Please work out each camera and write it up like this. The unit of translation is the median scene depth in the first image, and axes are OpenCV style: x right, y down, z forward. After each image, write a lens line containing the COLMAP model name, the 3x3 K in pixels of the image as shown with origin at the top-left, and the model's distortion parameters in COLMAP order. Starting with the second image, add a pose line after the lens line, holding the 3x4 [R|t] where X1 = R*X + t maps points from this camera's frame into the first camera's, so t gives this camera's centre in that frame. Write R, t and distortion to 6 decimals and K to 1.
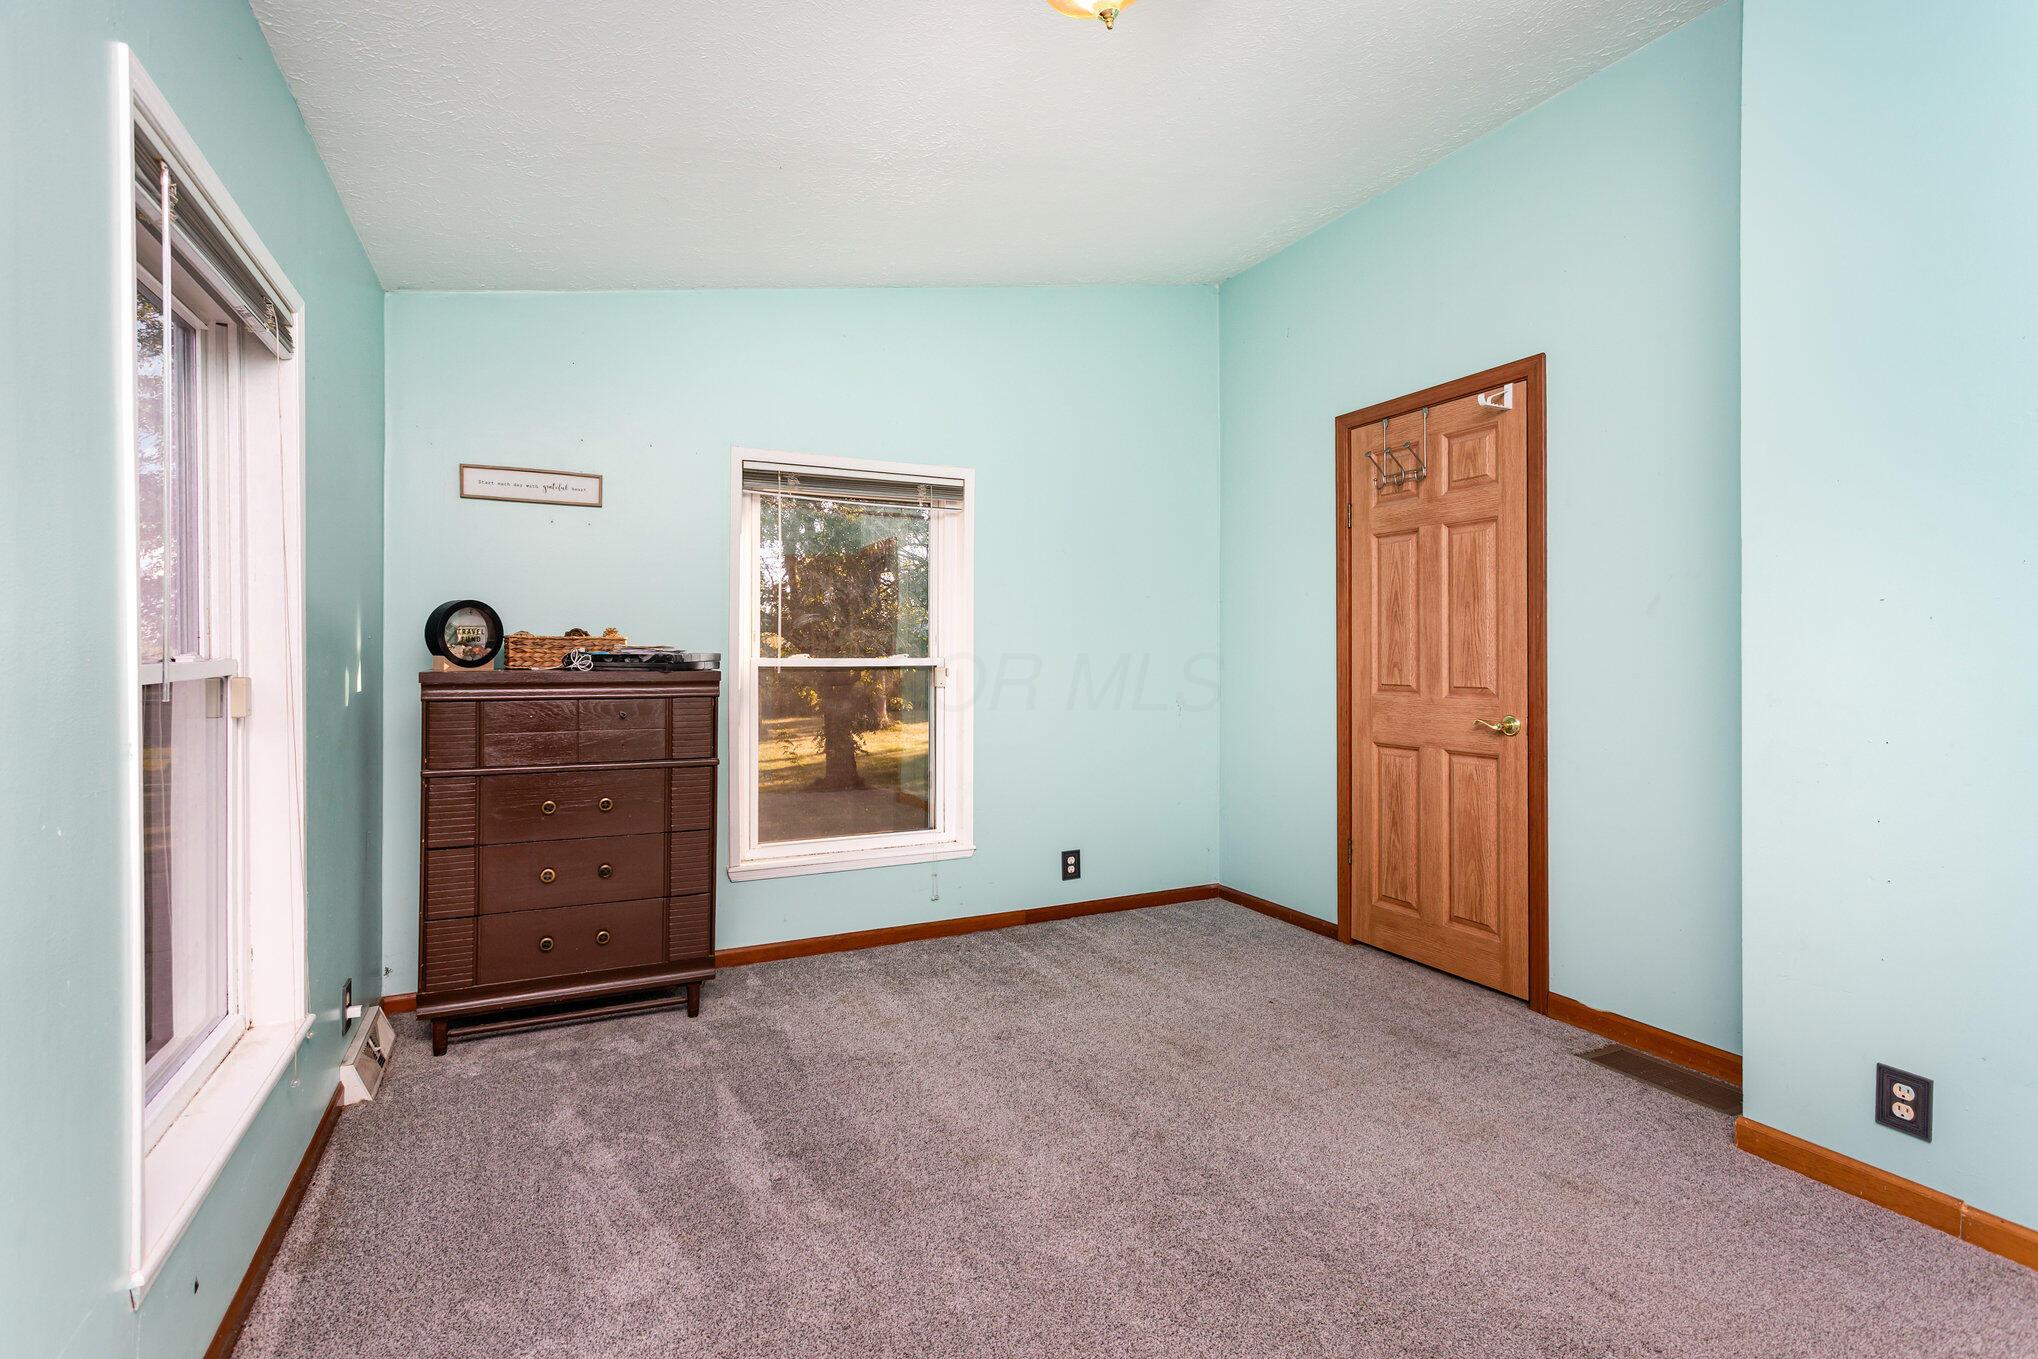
lens RADIAL K [[960.1, 0, 1012.2], [0, 960.1, 661.6], [0, 0, 1]] dist [0.019268, -0.000465]
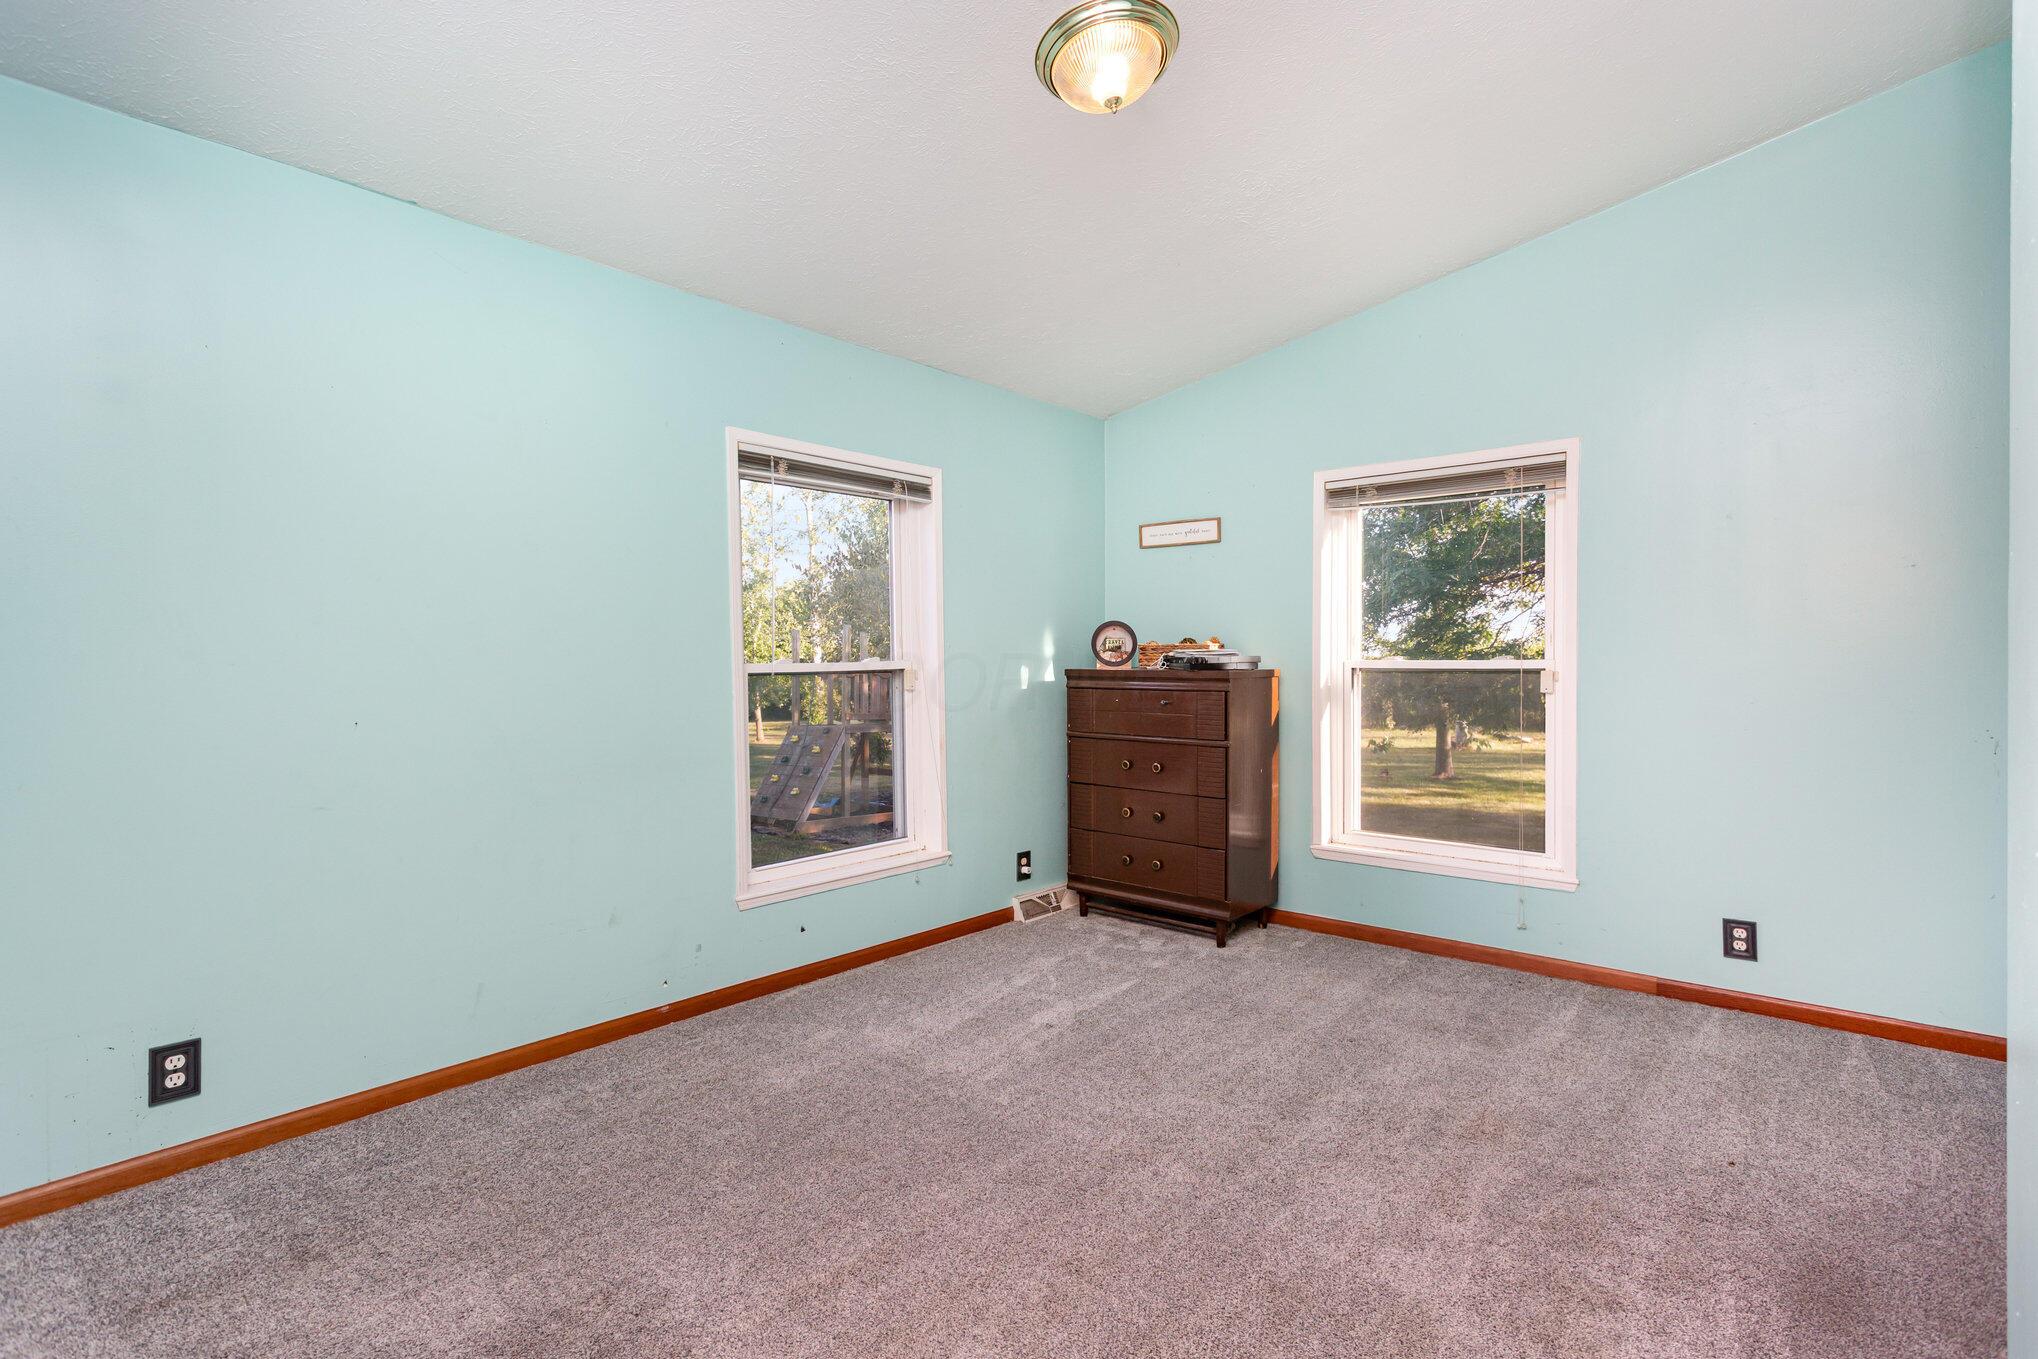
lens RADIAL K [[960.1, 0, 1012.7], [0, 960.1, 681.9], [0, 0, 1]] dist [0.019268, -0.000465]
pose [[0.410316, 0.022181, -0.911674, 0.686087], [-0.004356, 0.999740, 0.022363, -0.002280], [0.911933, -0.005205, 0.410306, 0.244518]]
